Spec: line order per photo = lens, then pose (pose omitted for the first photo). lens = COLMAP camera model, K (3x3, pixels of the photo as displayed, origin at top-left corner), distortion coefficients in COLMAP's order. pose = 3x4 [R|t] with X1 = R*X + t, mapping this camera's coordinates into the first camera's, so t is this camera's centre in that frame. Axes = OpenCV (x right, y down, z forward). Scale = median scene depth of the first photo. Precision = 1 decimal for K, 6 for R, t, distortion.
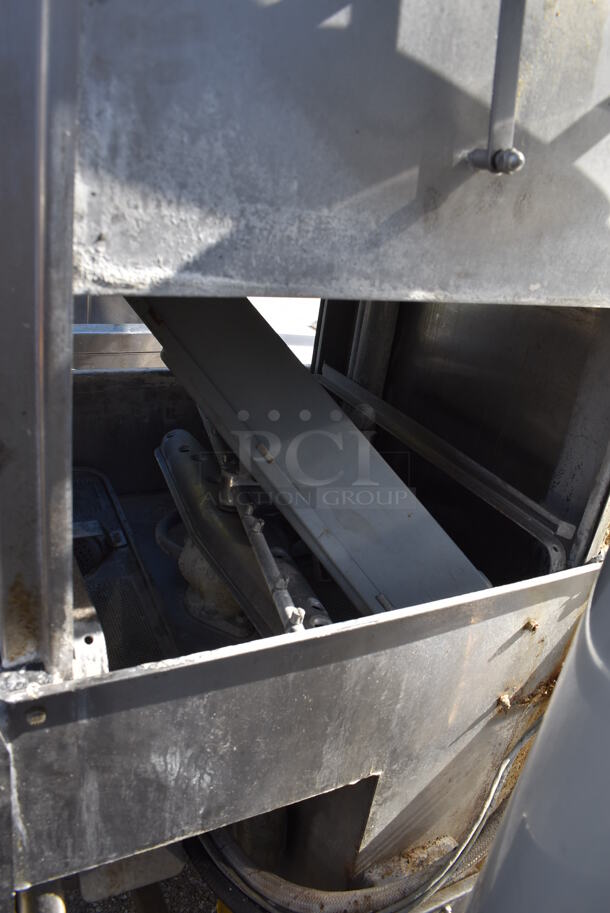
lens RADIAL K [[705.4, 0, 305.0], [0, 705.4, 456.5], [0, 0, 1]] dist [-0.092357, 0.013062]
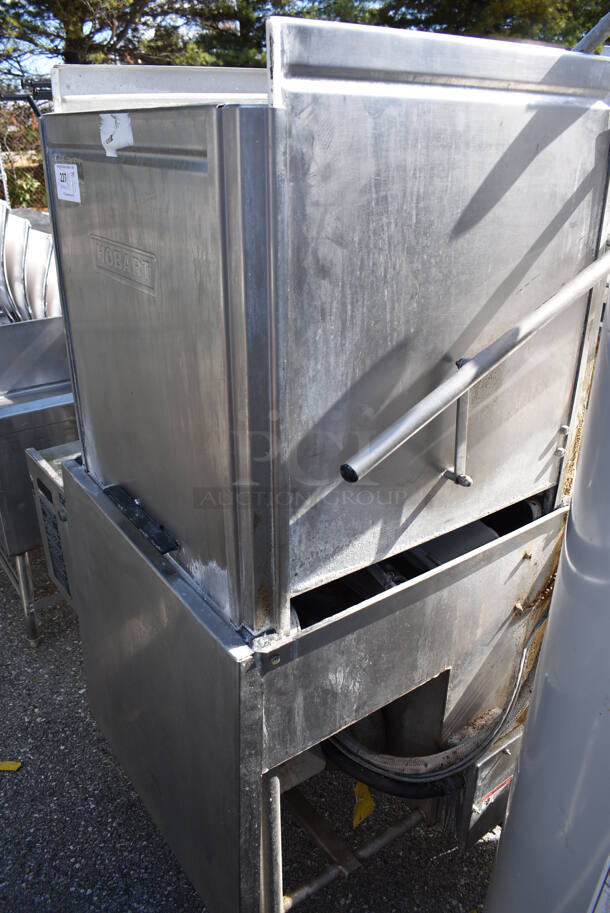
lens RADIAL K [[705.4, 0, 305.0], [0, 705.4, 456.5], [0, 0, 1]] dist [-0.092357, 0.013062]
pose [[0.981268, -0.181217, 0.065369, -0.246898], [0.178877, 0.983055, 0.040077, -0.139030], [-0.071524, -0.027634, 0.997056, -0.565230]]
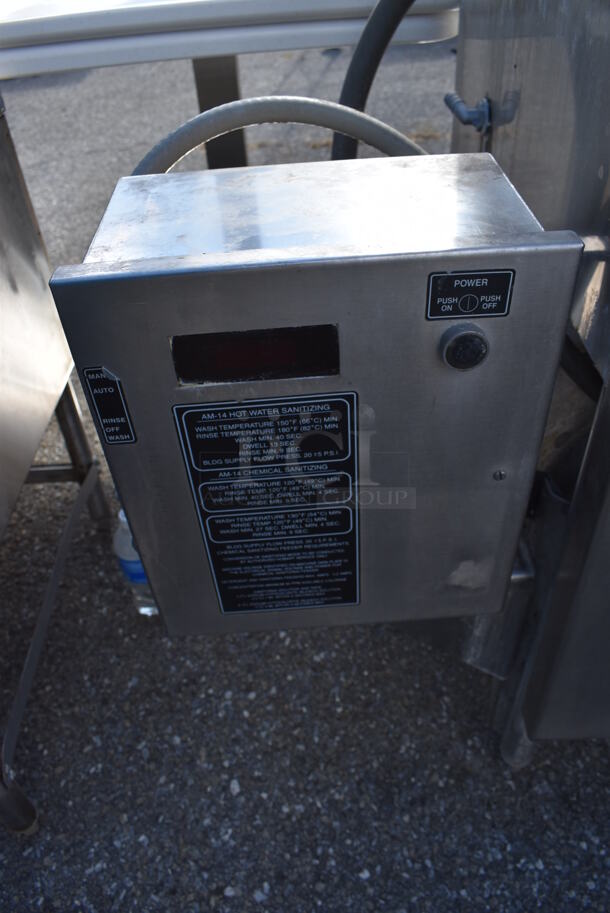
lens RADIAL K [[702.4, 0, 305.0], [0, 702.4, 456.5], [0, 0, 1]] dist [-0.098542, 0.006523]
pose [[0.441716, -0.715167, 0.541686, -1.365810], [0.476283, 0.698603, 0.533955, -0.344984], [-0.760290, 0.022139, 0.649206, 1.370265]]
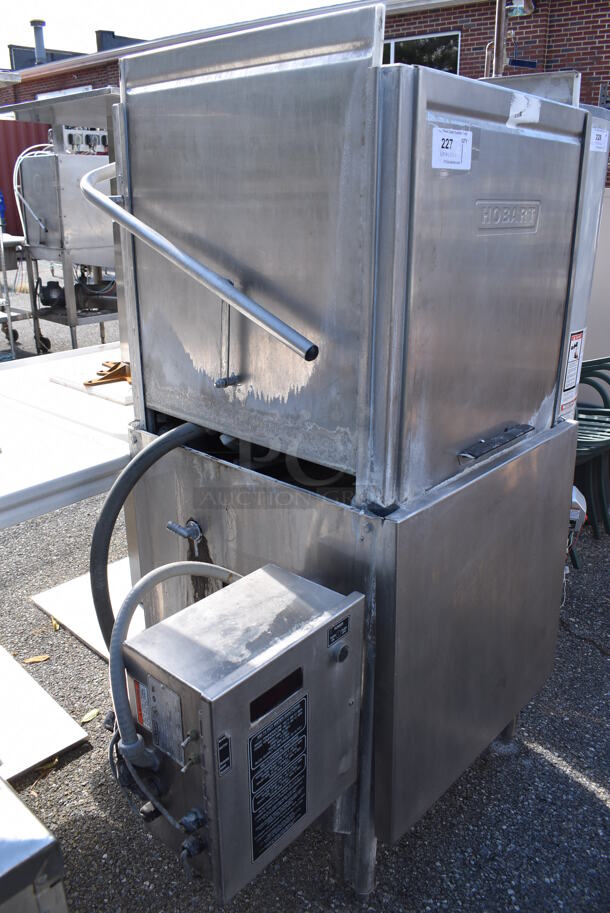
lens RADIAL K [[705.4, 0, 305.0], [0, 705.4, 456.5], [0, 0, 1]] dist [-0.092357, 0.013062]
pose [[-0.337740, -0.454657, 0.824147, -1.896242], [0.342433, 0.756243, 0.557527, -1.174917], [-0.876739, 0.470514, -0.099724, 1.688349]]
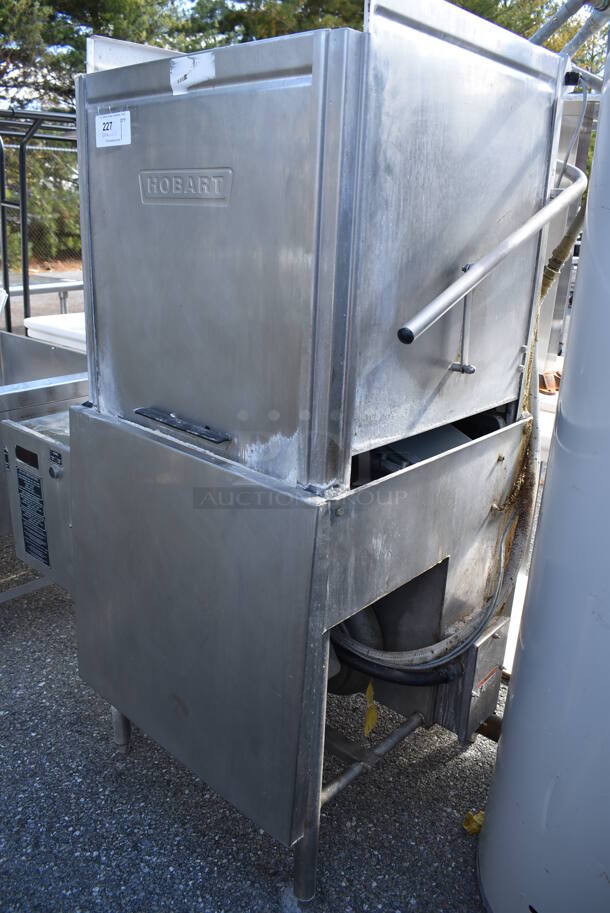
lens RADIAL K [[705.4, 0, 305.0], [0, 705.4, 456.5], [0, 0, 1]] dist [-0.092357, 0.013062]
pose [[0.934431, -0.209892, 0.287723, -0.766263], [0.225434, 0.974019, -0.021598, 0.175911], [-0.275714, 0.085044, 0.957470, -0.708868]]
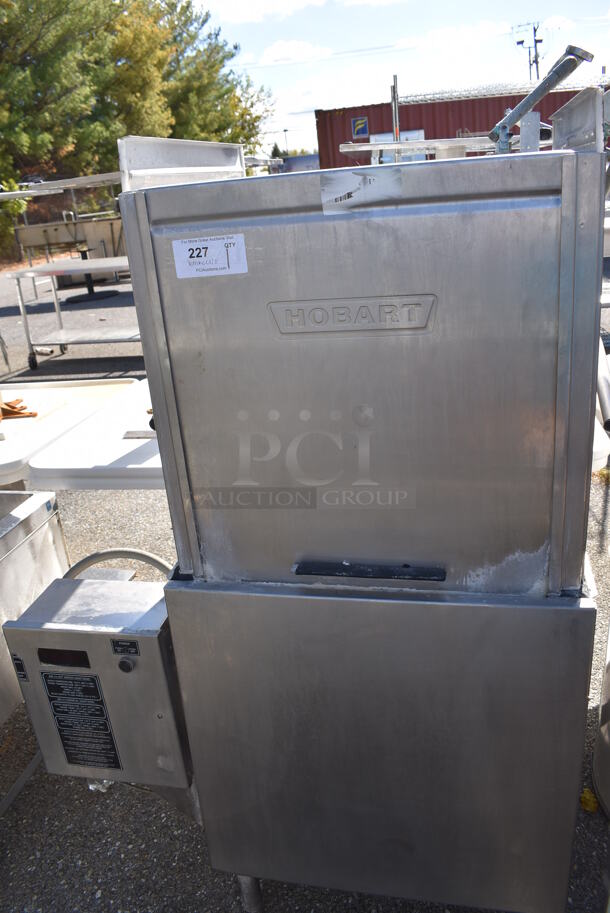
lens RADIAL K [[705.4, 0, 305.0], [0, 705.4, 456.5], [0, 0, 1]] dist [-0.092357, 0.013062]
pose [[0.626076, -0.452485, 0.635048, -1.503157], [0.472335, 0.868065, 0.152851, -0.536342], [-0.620426, 0.204259, 0.757199, -0.109145]]
